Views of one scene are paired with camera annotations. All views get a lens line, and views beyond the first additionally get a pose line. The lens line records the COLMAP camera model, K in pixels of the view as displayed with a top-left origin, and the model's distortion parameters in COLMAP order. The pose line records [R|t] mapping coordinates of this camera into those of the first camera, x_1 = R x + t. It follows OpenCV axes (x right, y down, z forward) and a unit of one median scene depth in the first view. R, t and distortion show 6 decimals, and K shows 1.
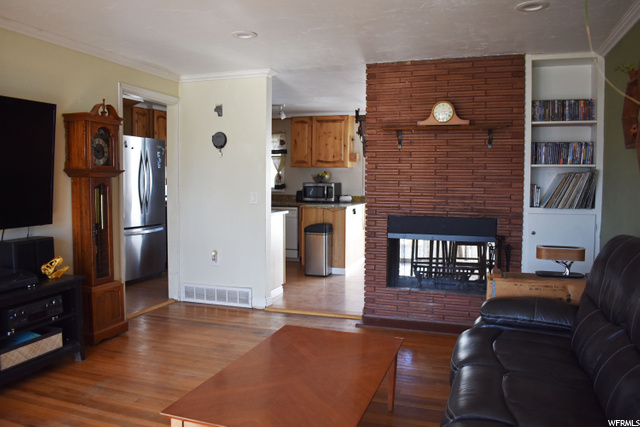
lens RADIAL K [[502.5, 0, 319.5], [0, 502.5, 214.1], [0, 0, 1]] dist [-0.090823, 0.009022]
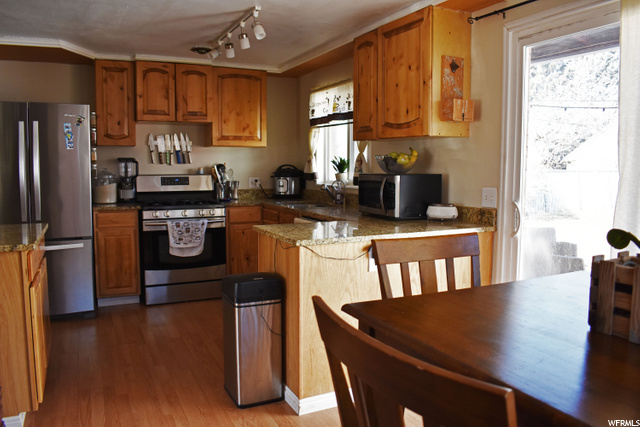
lens RADIAL K [[502.5, 0, 319.4], [0, 502.5, 214.8], [0, 0, 1]] dist [-0.090823, 0.009022]
pose [[0.698426, 0.065740, -0.712657, 0.305866], [-0.045046, 0.997836, 0.047901, -0.048408], [0.714264, -0.001353, 0.699875, 0.704830]]
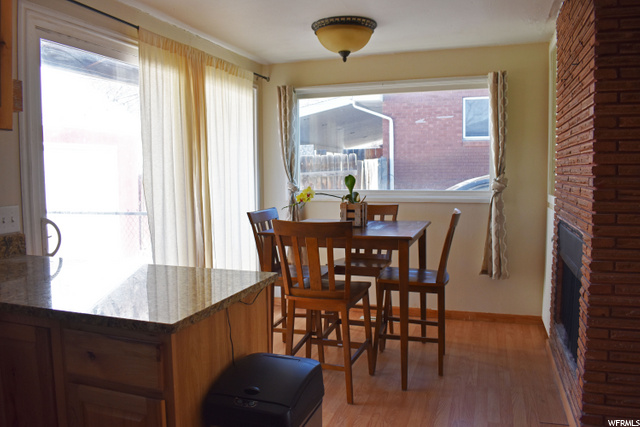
lens RADIAL K [[502.5, 0, 320.6], [0, 502.5, 212.7], [0, 0, 1]] dist [-0.090823, 0.009022]
pose [[0.012700, -0.082030, 0.996549, -0.199988], [0.080203, 0.993502, 0.080758, -0.062600], [-0.996698, 0.078901, 0.019197, 0.901510]]
